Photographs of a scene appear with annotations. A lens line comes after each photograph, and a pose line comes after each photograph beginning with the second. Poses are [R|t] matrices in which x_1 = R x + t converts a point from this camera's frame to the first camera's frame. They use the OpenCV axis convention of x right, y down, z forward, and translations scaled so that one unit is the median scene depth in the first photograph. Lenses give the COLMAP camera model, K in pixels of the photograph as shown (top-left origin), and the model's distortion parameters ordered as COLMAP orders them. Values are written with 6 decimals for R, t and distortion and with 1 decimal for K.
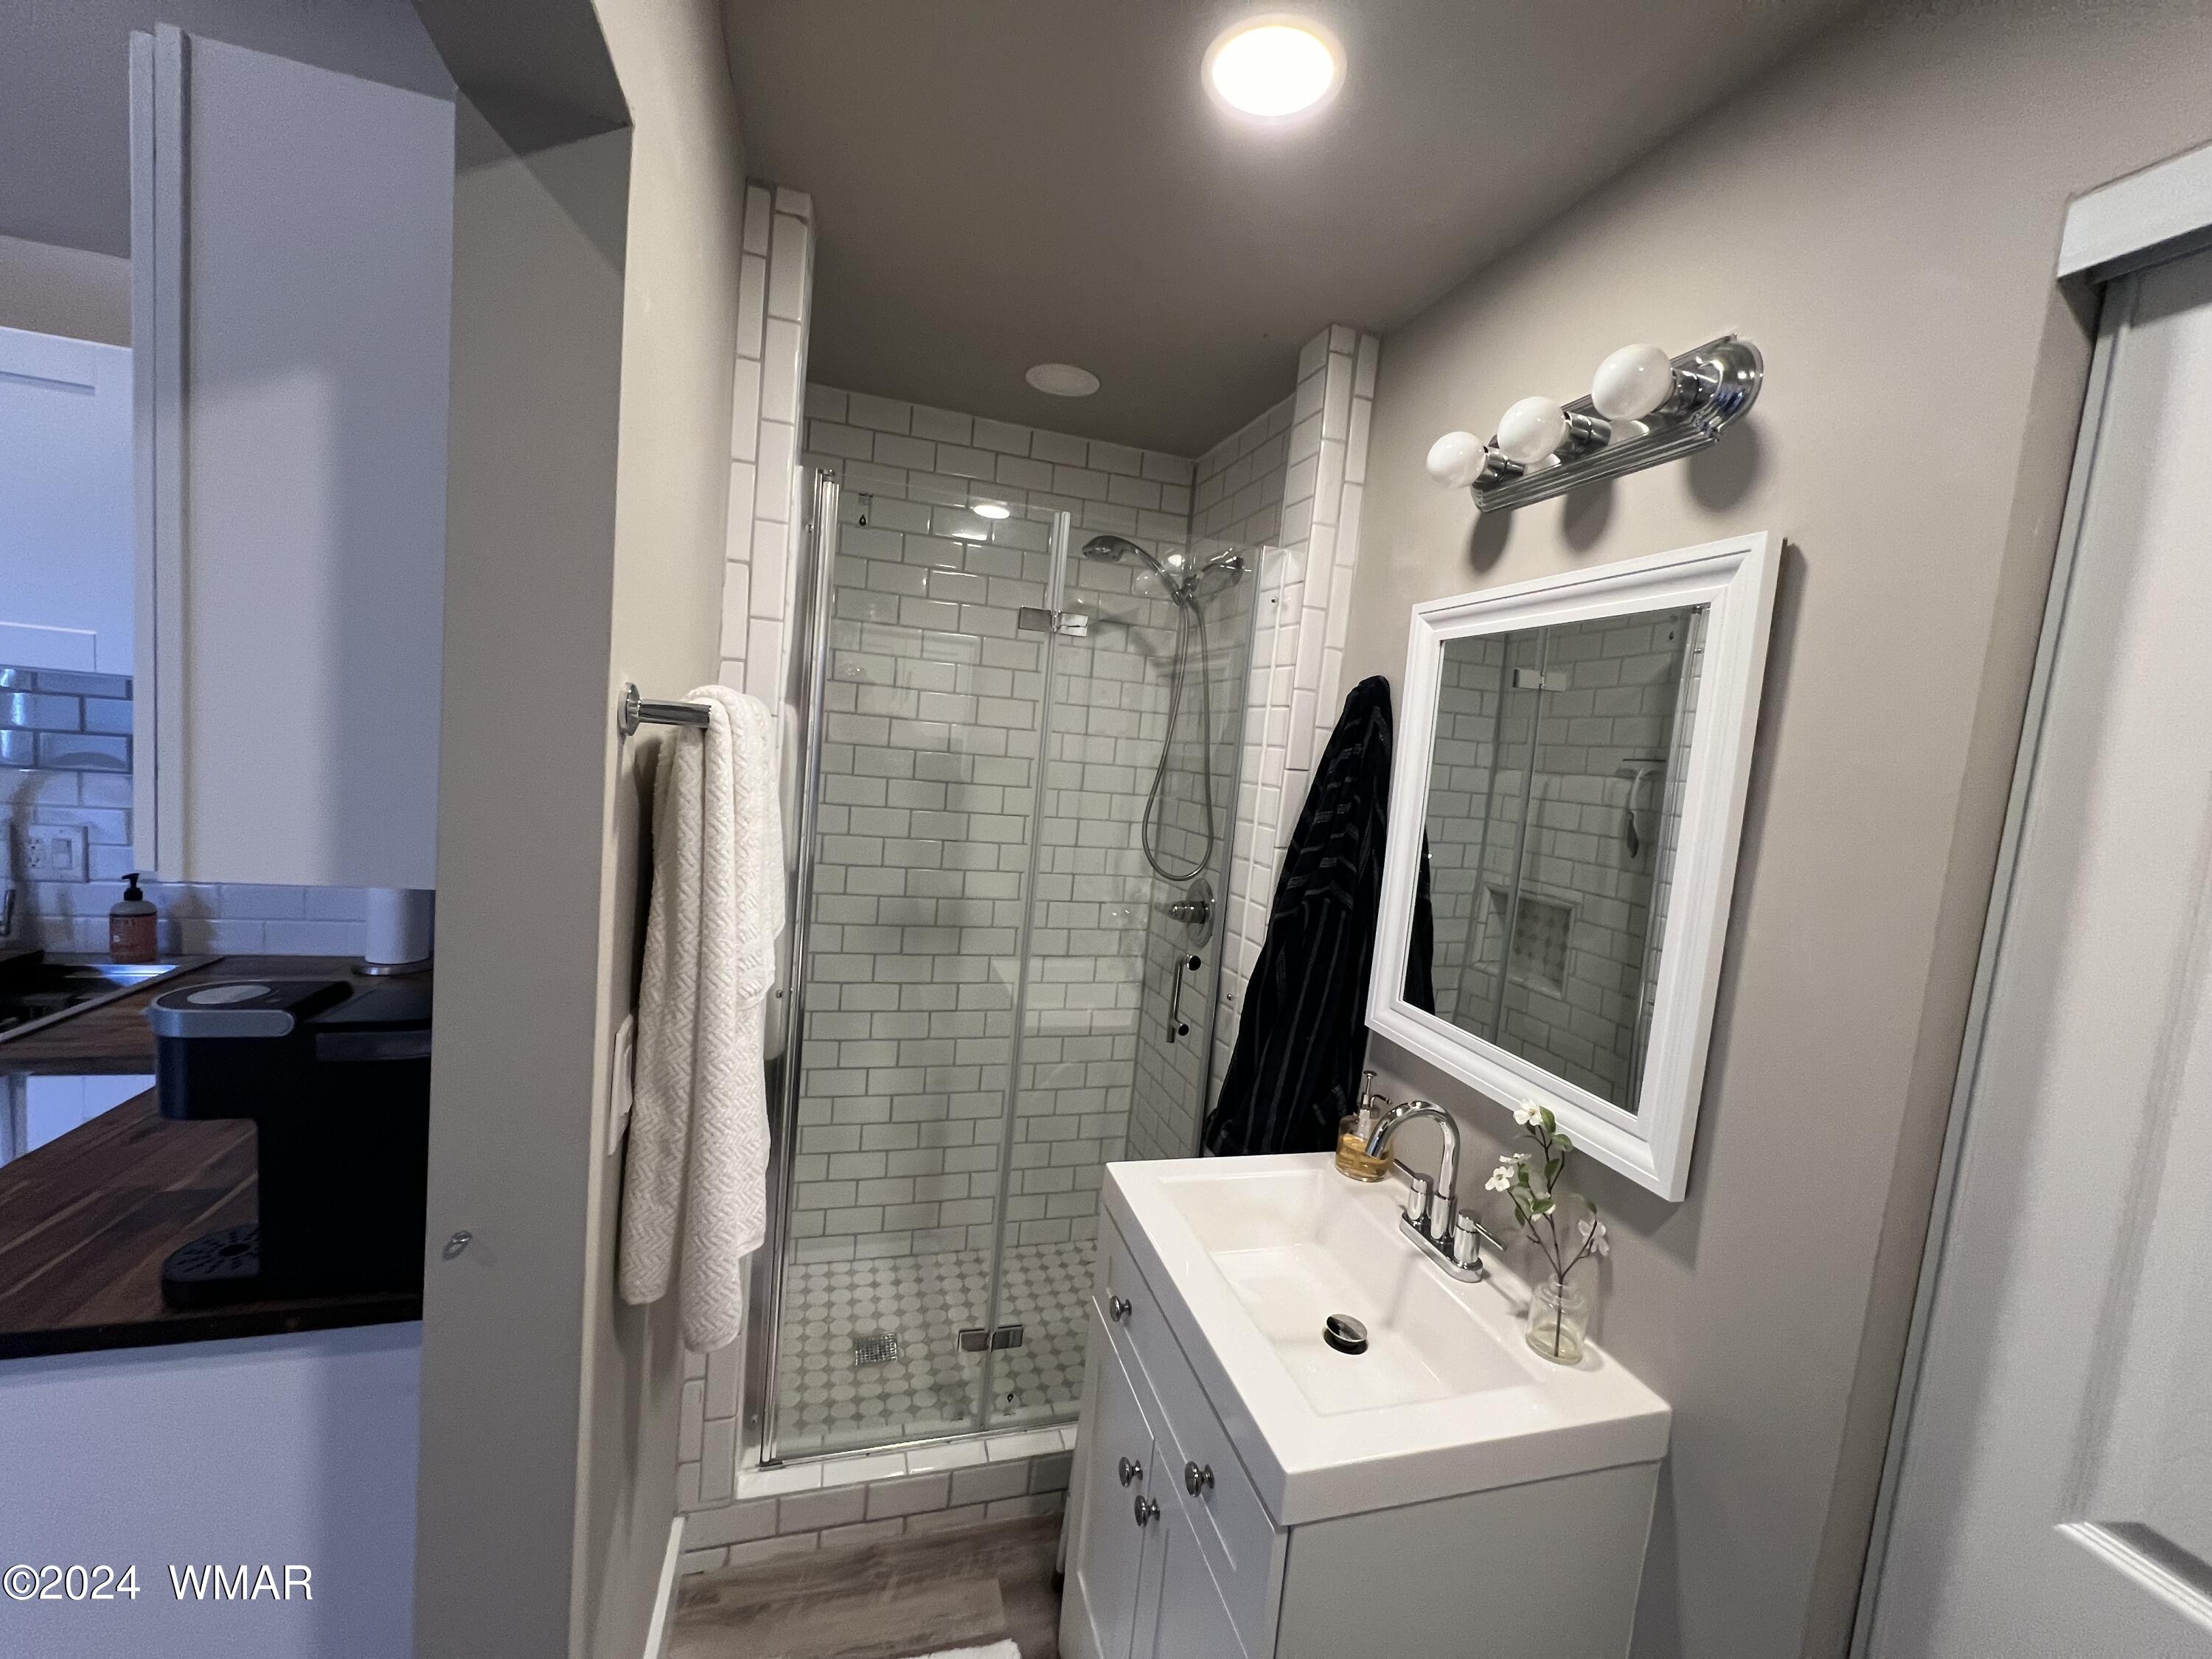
lens RADIAL K [[880.6, 0, 1104.9], [0, 880.6, 821.2], [0, 0, 1]] dist [-0.001888, 0.000403]
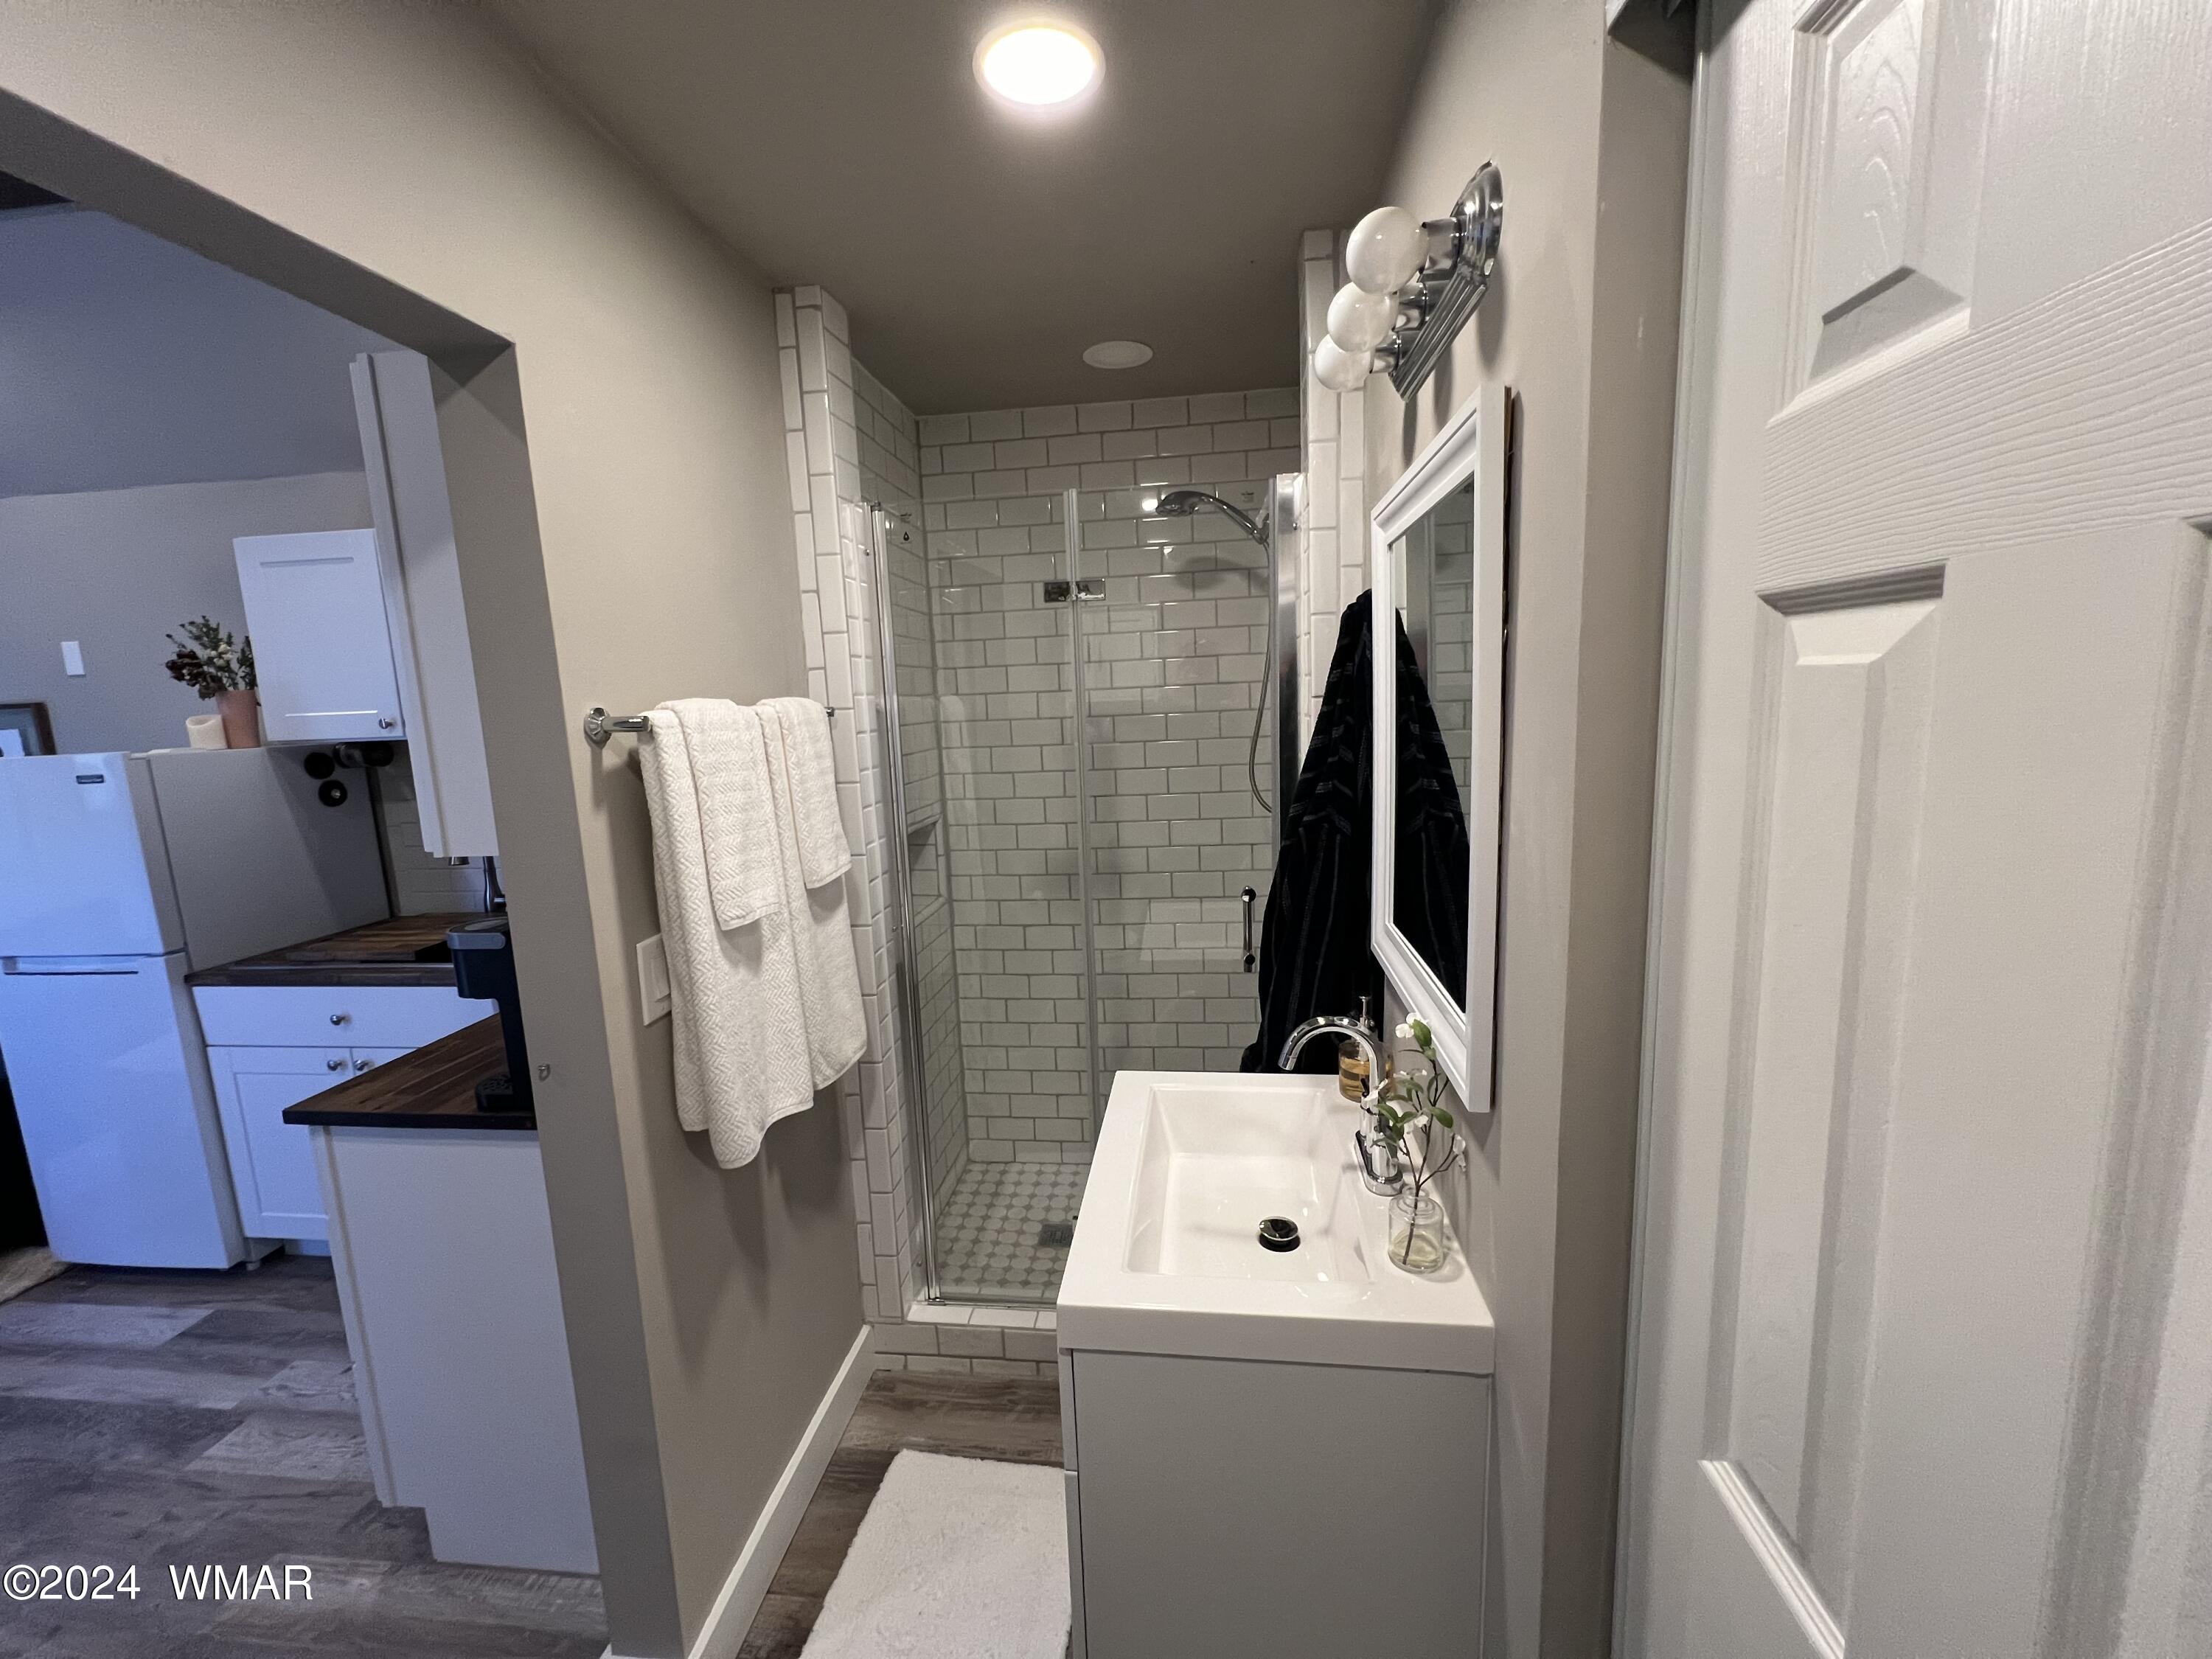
lens RADIAL K [[880.6, 0, 1105.6], [0, 880.6, 821.5], [0, 0, 1]] dist [-0.001888, 0.000403]
pose [[0.909040, -0.069016, -0.410953, 0.456244], [0.088383, 0.995685, 0.028288, 0.036934], [0.407227, -0.062036, 0.911218, -0.008732]]
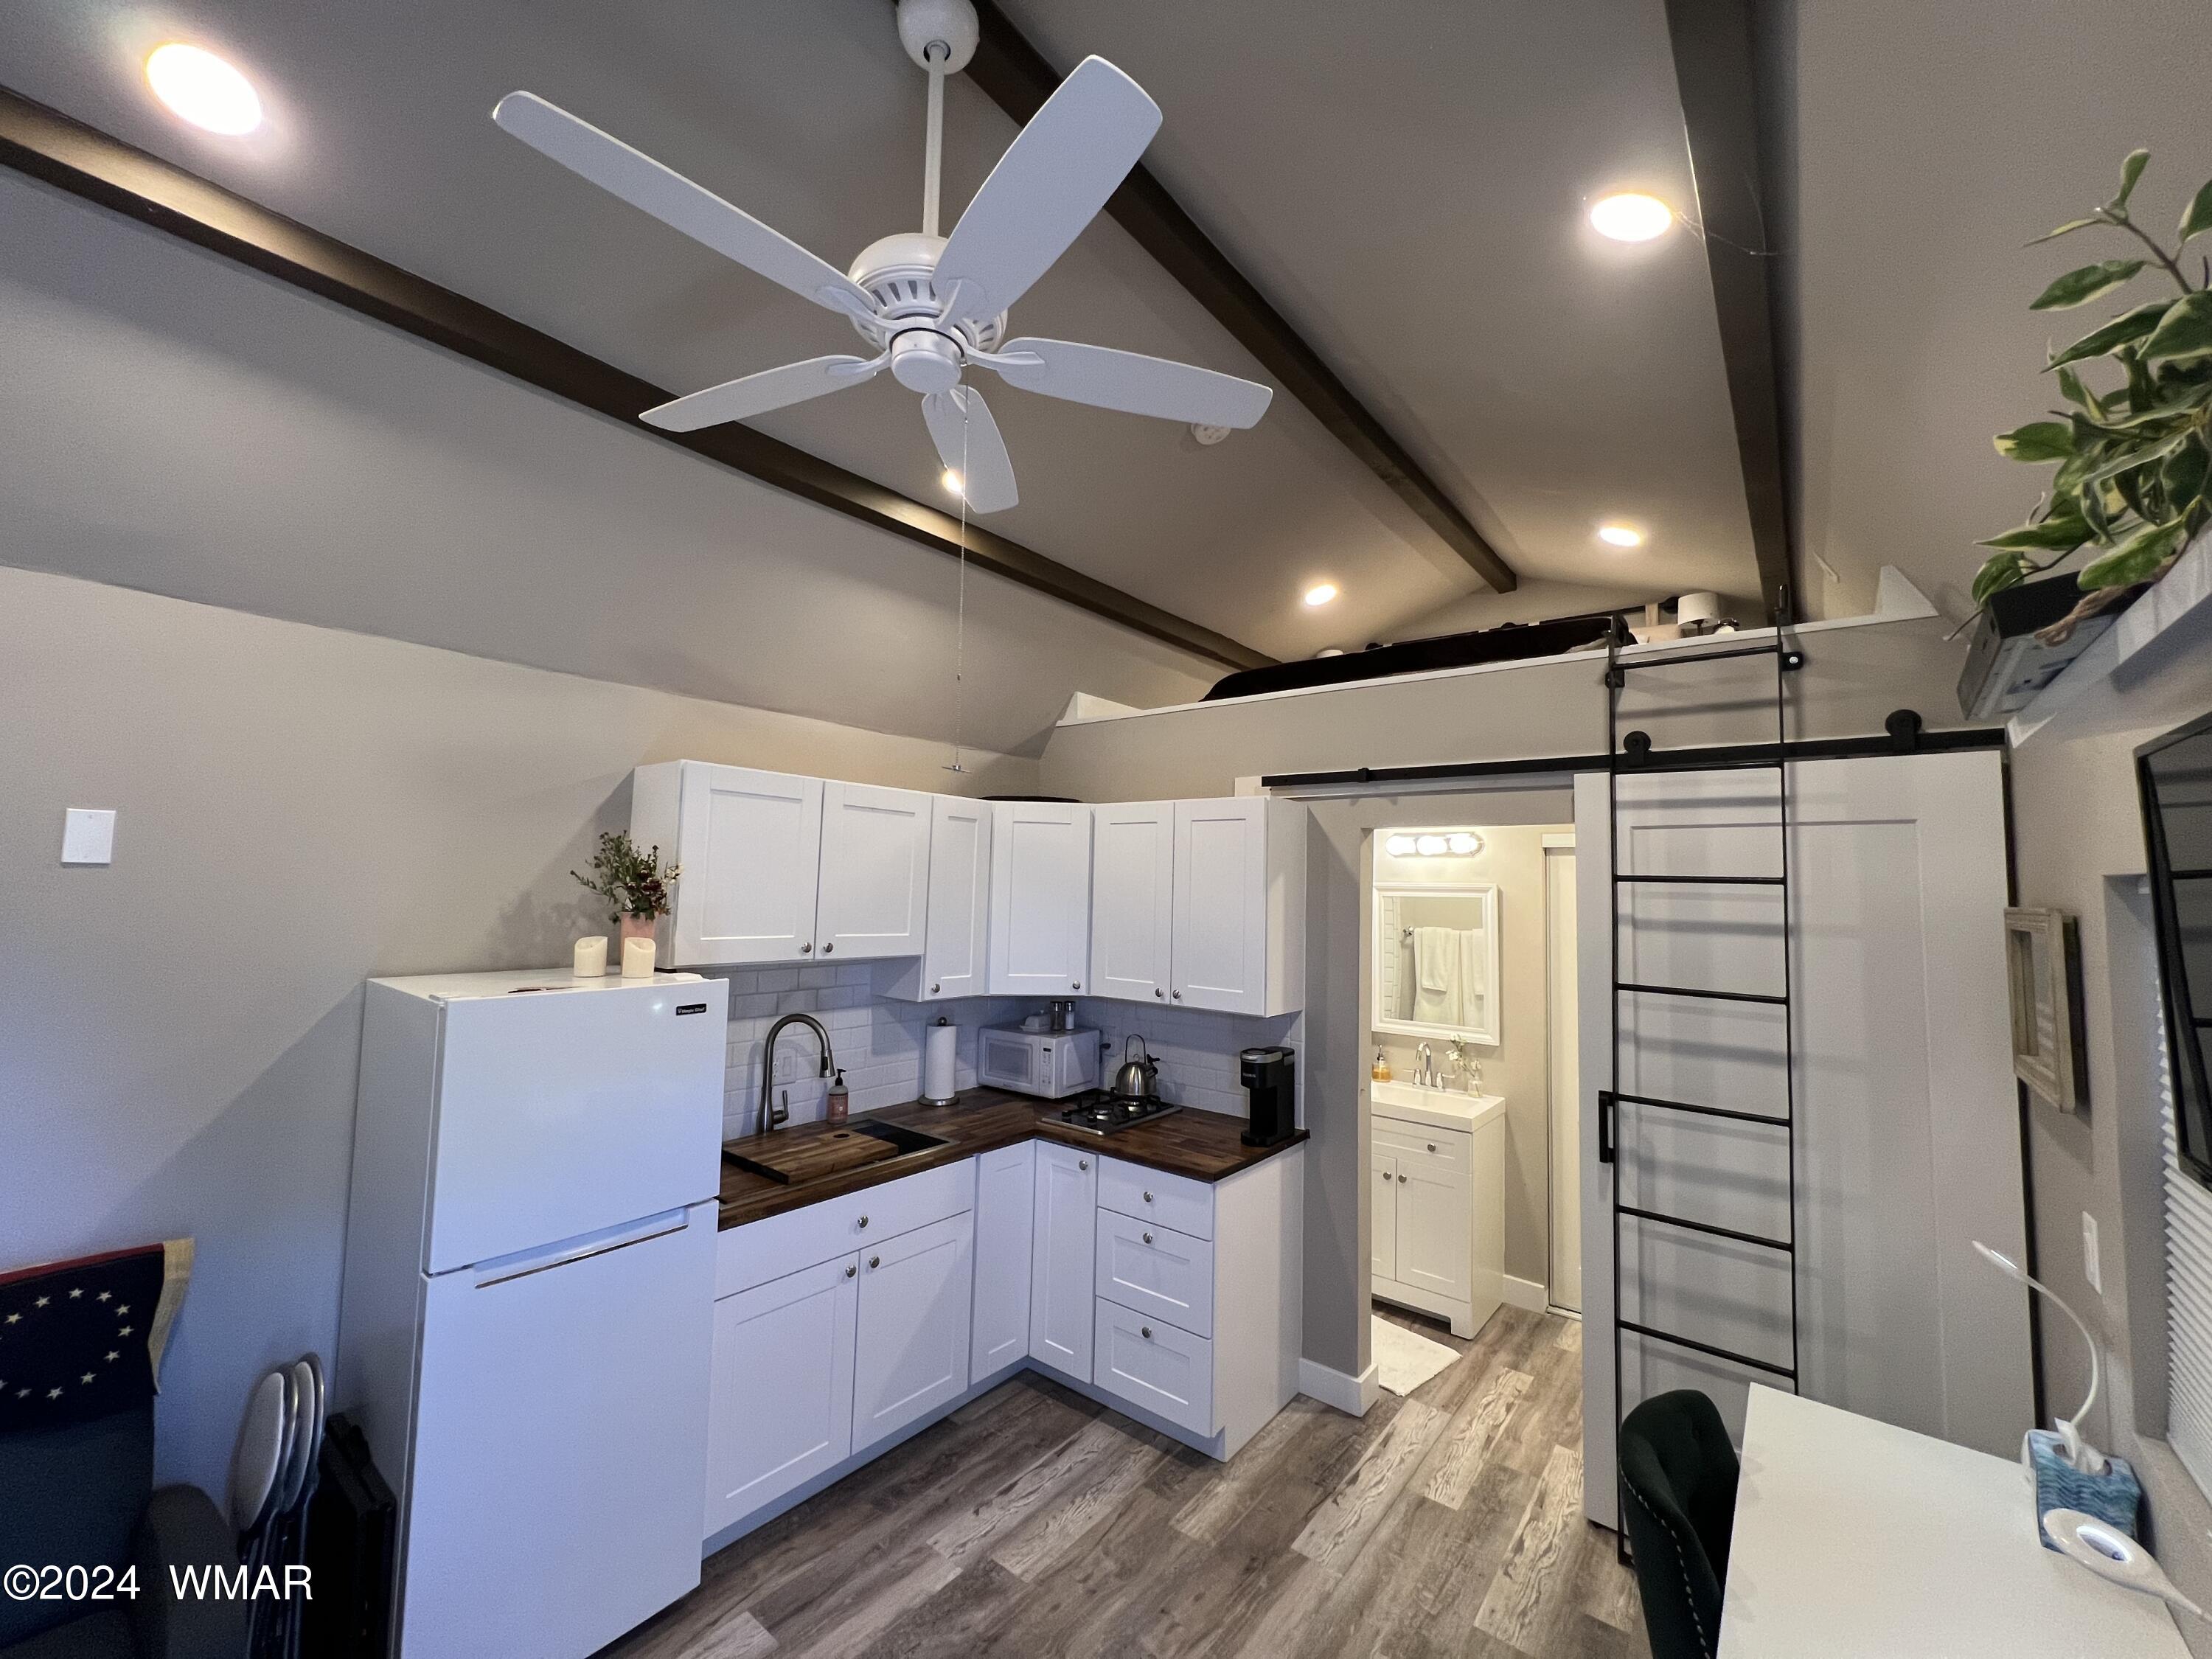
lens RADIAL K [[880.6, 0, 1104.6], [0, 880.6, 823.6], [0, 0, 1]] dist [-0.001888, 0.000403]
pose [[0.820135, -0.028368, 0.571466, -2.058208], [0.101042, 0.990254, -0.095852, -0.246047], [-0.563178, 0.136354, 0.815008, -0.935403]]
